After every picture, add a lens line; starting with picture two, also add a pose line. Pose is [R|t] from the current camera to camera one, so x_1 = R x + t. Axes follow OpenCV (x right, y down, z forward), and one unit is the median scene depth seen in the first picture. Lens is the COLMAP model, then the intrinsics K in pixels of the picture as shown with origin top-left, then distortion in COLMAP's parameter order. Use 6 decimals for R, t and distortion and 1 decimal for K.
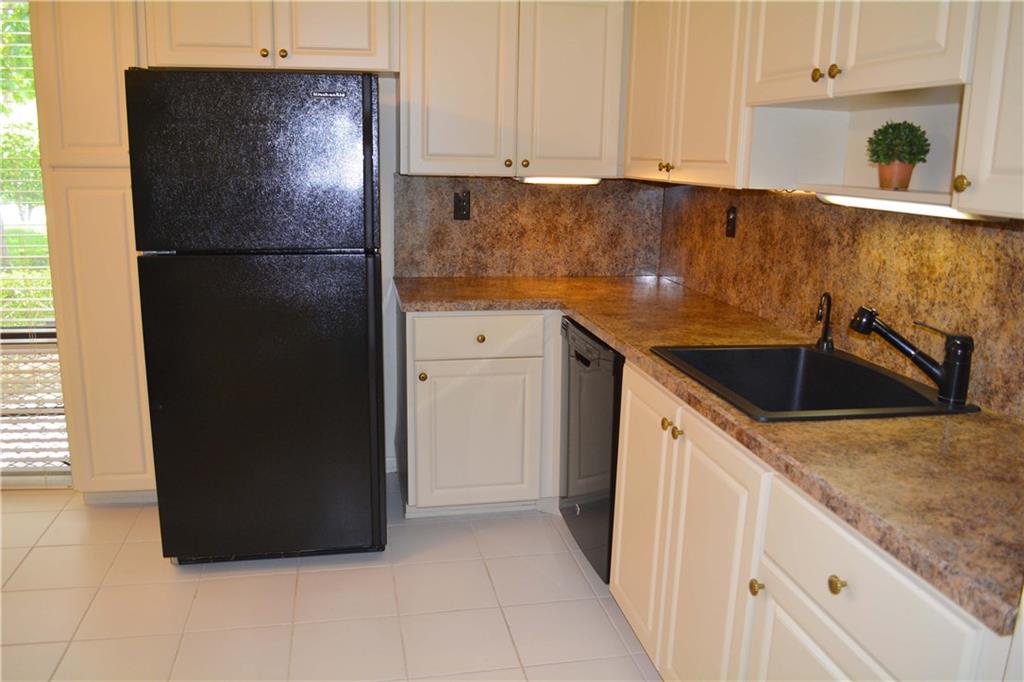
lens RADIAL K [[807.3, 0, 507.4], [0, 807.3, 339.3], [0, 0, 1]] dist [-0.077930, -0.004196]
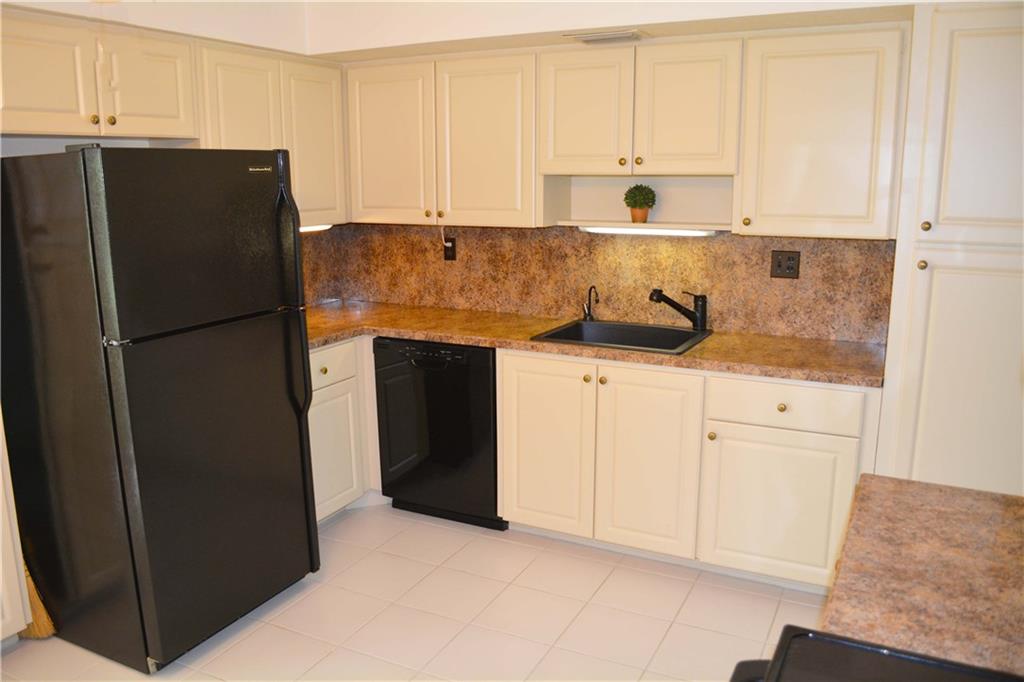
lens RADIAL K [[807.3, 0, 502.7], [0, 807.3, 346.6], [0, 0, 1]] dist [-0.077930, -0.004196]
pose [[0.617069, -0.187587, 0.764223, -0.950891], [0.190727, 0.977866, 0.086025, -0.107947], [-0.763445, 0.092675, 0.639189, 0.082476]]
